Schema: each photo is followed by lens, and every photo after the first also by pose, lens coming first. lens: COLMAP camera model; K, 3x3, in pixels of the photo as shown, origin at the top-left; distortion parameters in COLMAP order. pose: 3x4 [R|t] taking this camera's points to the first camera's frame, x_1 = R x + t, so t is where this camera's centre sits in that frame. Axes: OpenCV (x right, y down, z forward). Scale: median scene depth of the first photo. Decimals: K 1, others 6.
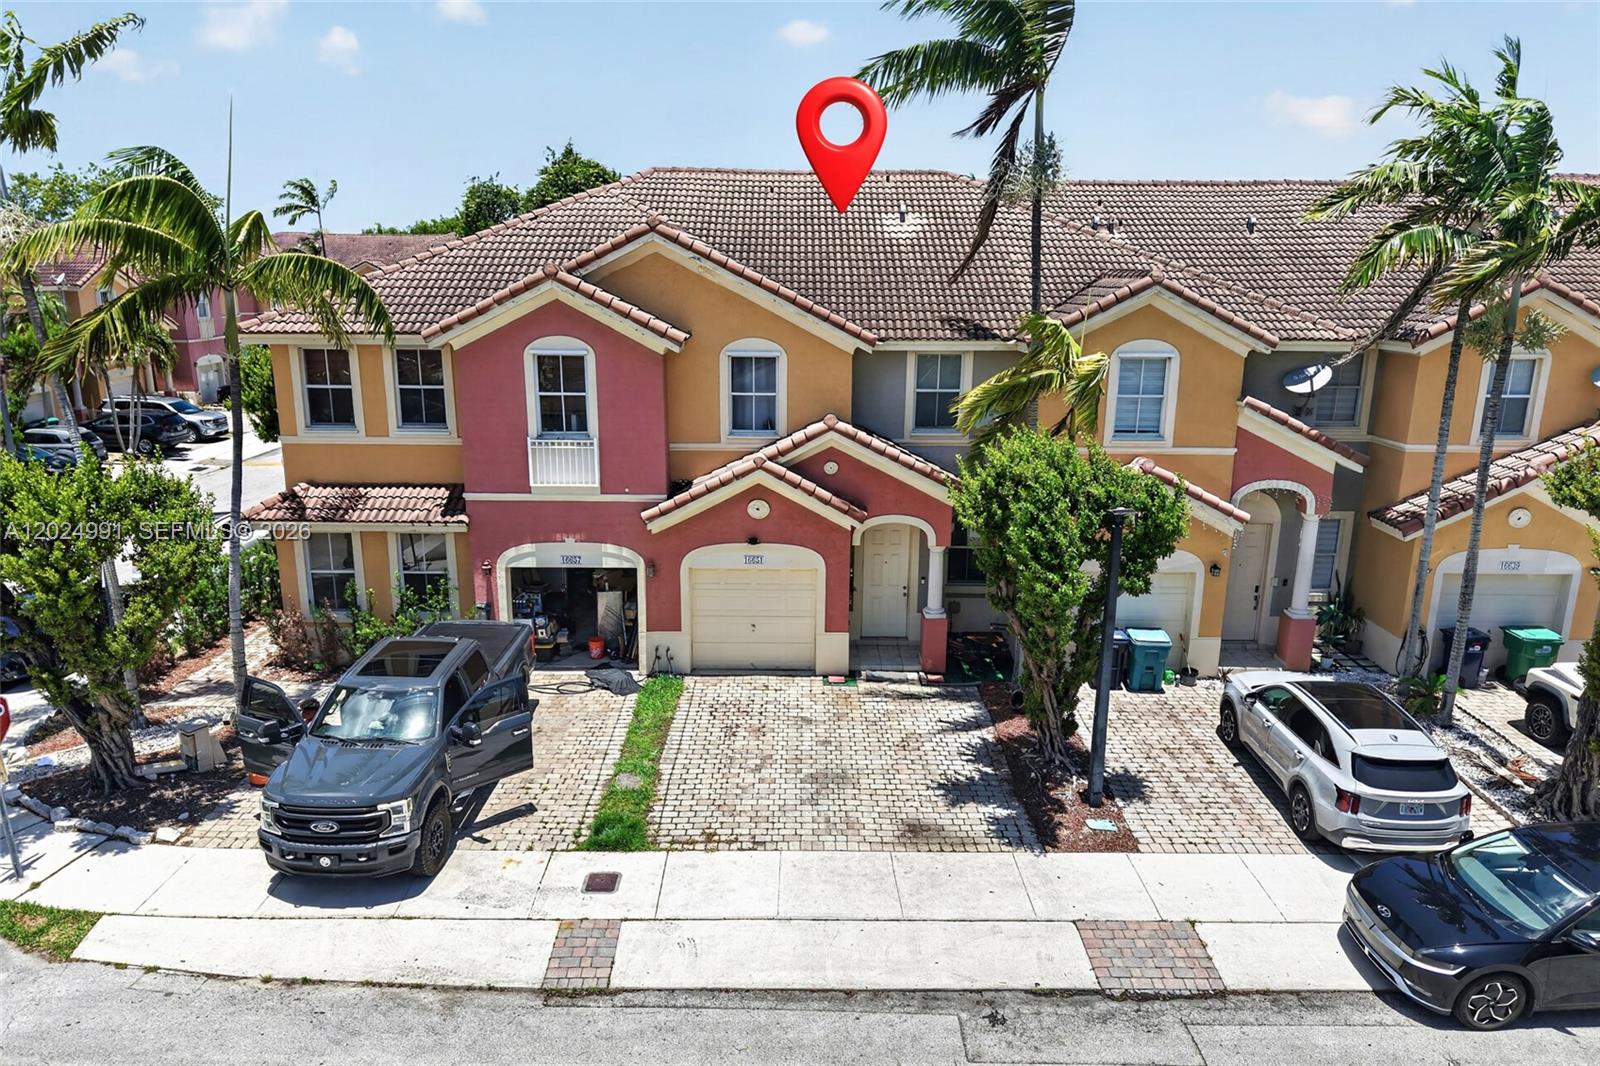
lens RADIAL K [[1031.5, 0, 820.4], [0, 1031.5, 535.0], [0, 0, 1]] dist [0.062339, -0.079381]
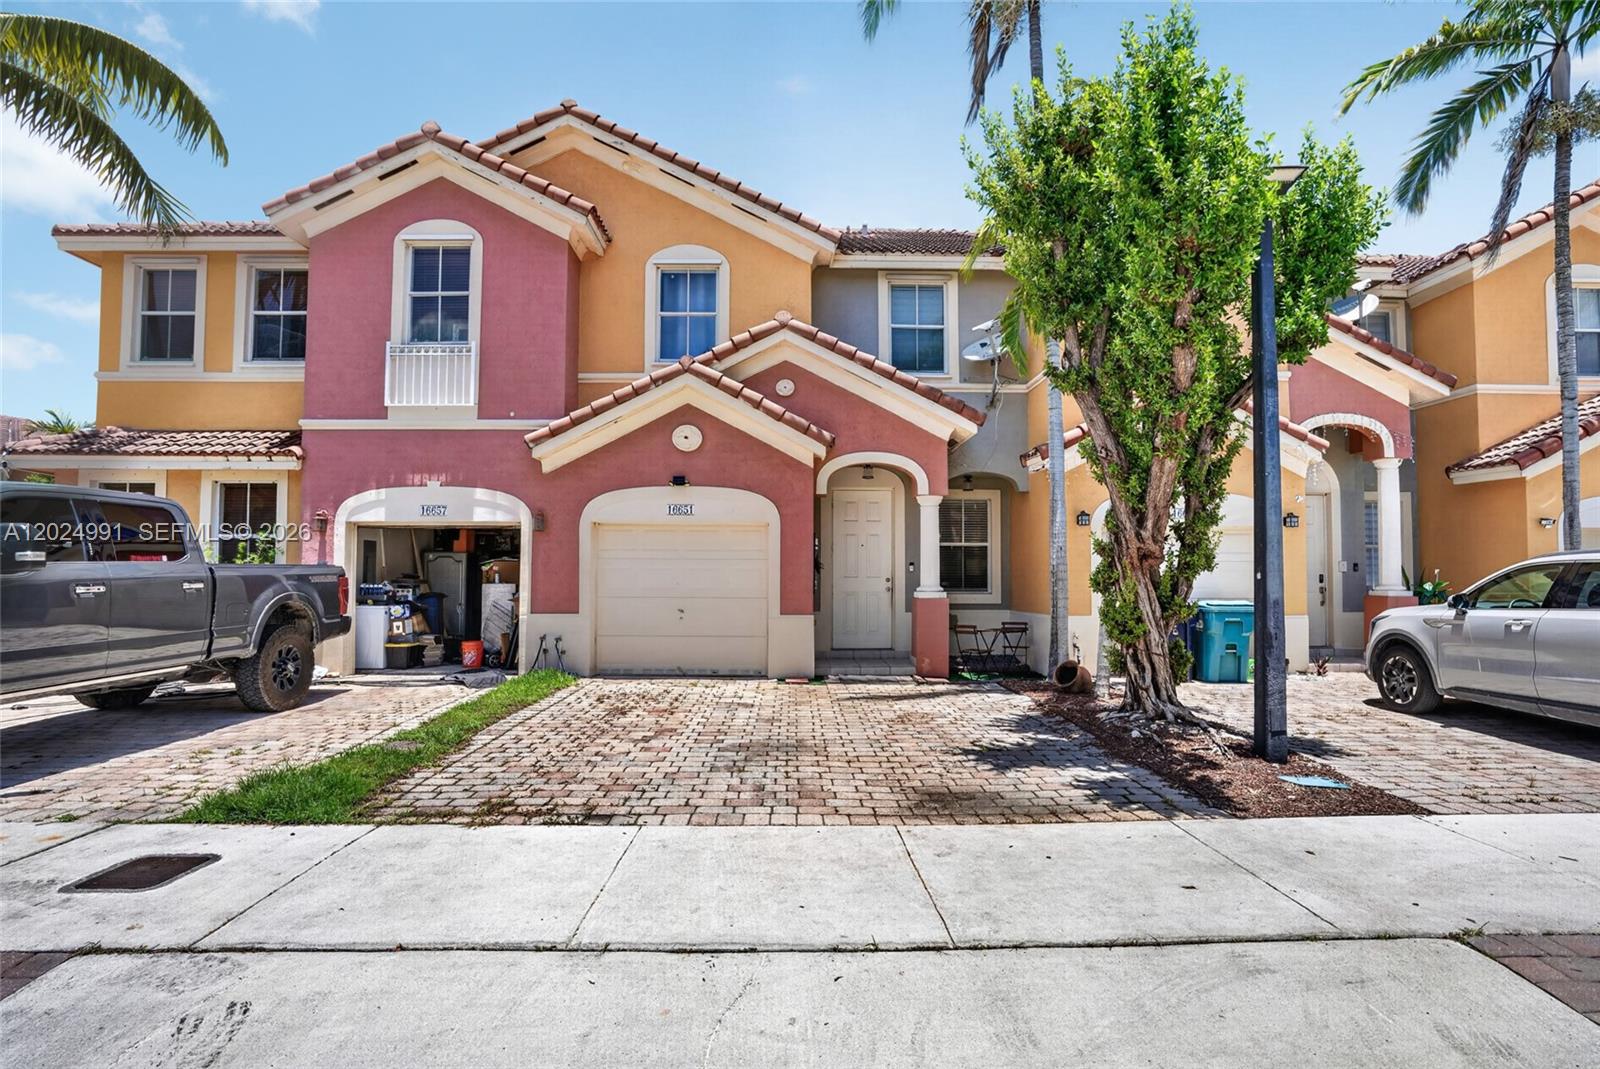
lens RADIAL K [[777.8, 0, 812.6], [0, 777.8, 550.6], [0, 0, 1]] dist [-0.059095, 0.026769]
pose [[0.999840, -0.013391, 0.011894, 0.022400], [0.016137, 0.961625, -0.273894, 0.207712], [-0.007770, 0.274042, 0.961686, 0.483836]]
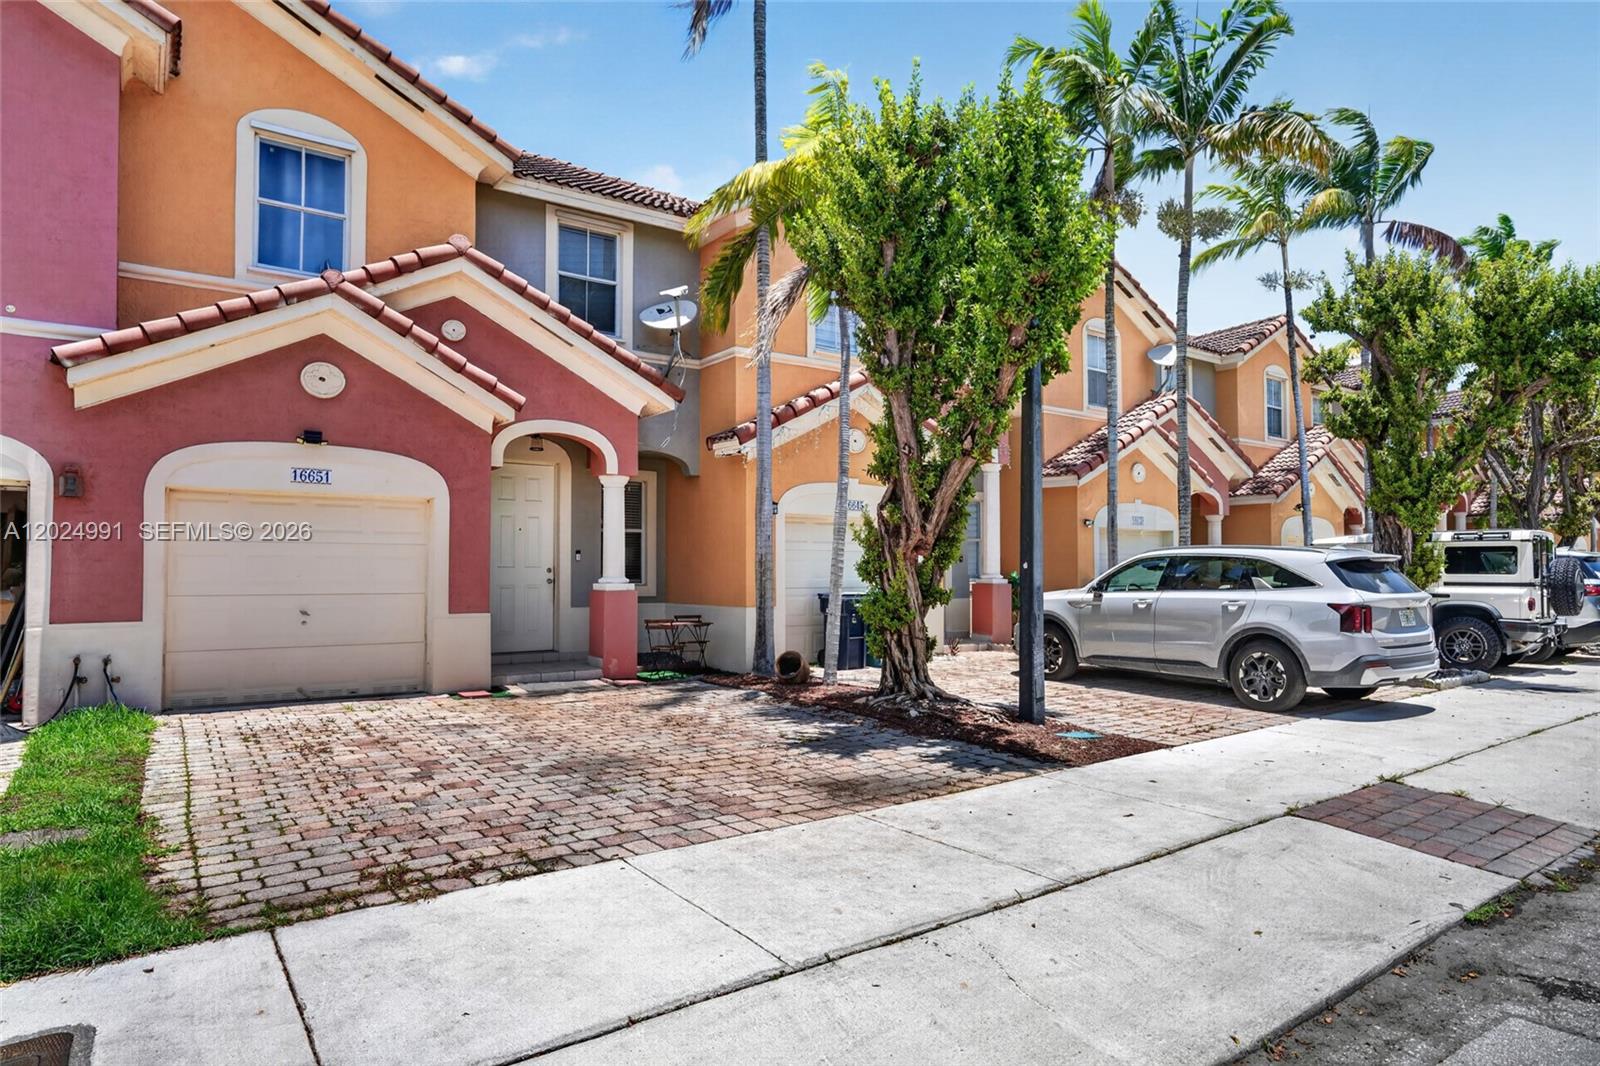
lens RADIAL K [[903.3, 0, 802.9], [0, 903.3, 545.6], [0, 0, 1]] dist [-0.041184, 0.036211]
pose [[0.823245, -0.001448, 0.567684, -0.120913], [0.149077, 0.965452, -0.213726, 0.201631], [-0.547762, 0.260577, 0.795019, 0.500826]]
